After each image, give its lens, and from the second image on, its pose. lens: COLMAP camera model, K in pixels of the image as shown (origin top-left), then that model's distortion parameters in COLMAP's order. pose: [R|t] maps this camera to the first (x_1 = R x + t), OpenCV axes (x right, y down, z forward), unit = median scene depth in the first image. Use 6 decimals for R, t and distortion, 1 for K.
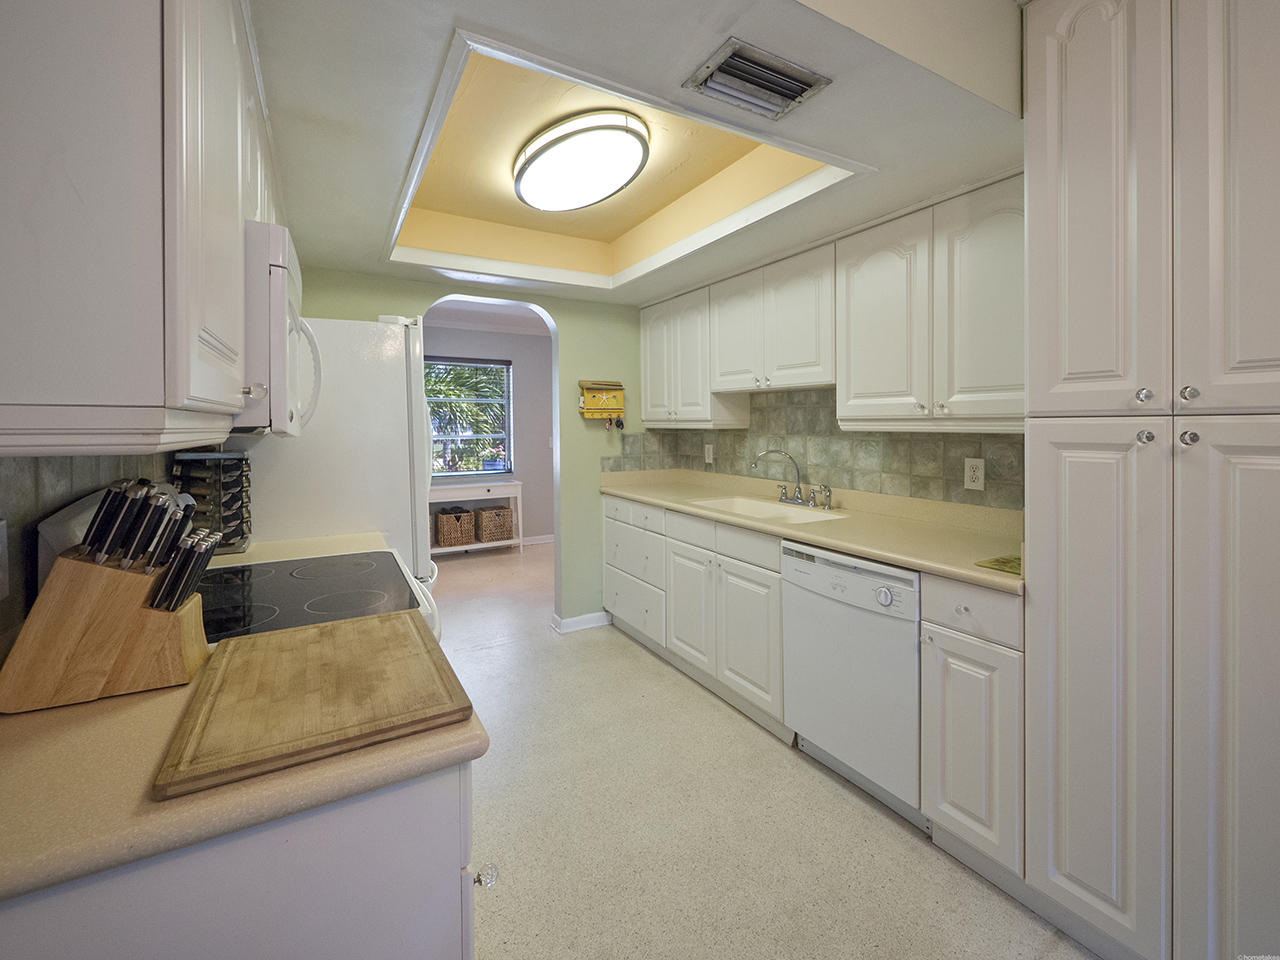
lens RADIAL K [[561.9, 0, 648.9], [0, 561.9, 429.3], [0, 0, 1]] dist [0.000752, 0.000156]
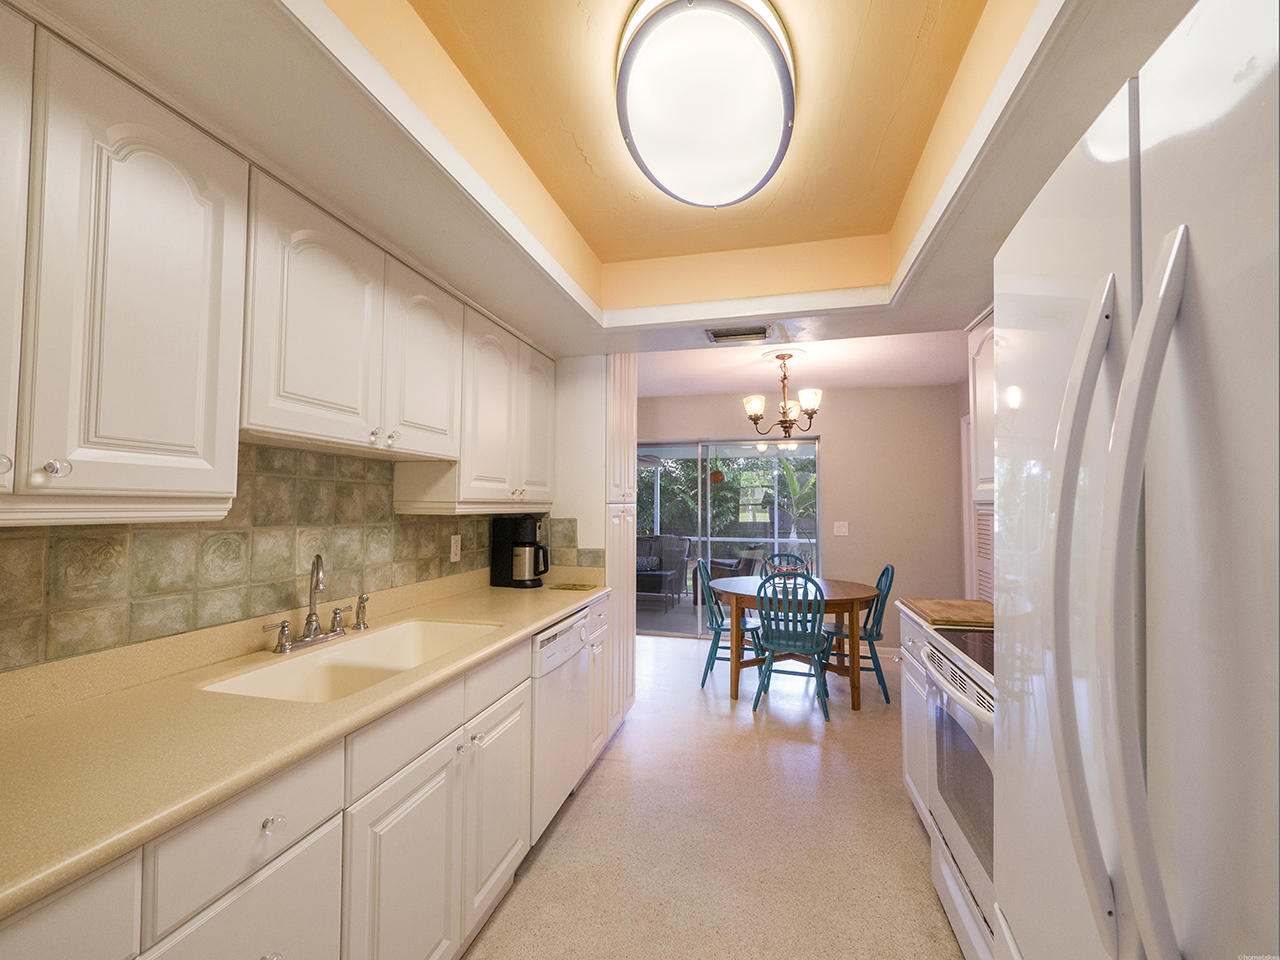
lens RADIAL K [[561.9, 0, 638.5], [0, 561.9, 478.3], [0, 0, 1]] dist [0.000752, 0.000156]
pose [[-0.721416, 0.026779, 0.691983, -0.421702], [-0.001405, 0.999193, -0.040132, -0.017362], [-0.692500, -0.029924, -0.720797, 1.273545]]
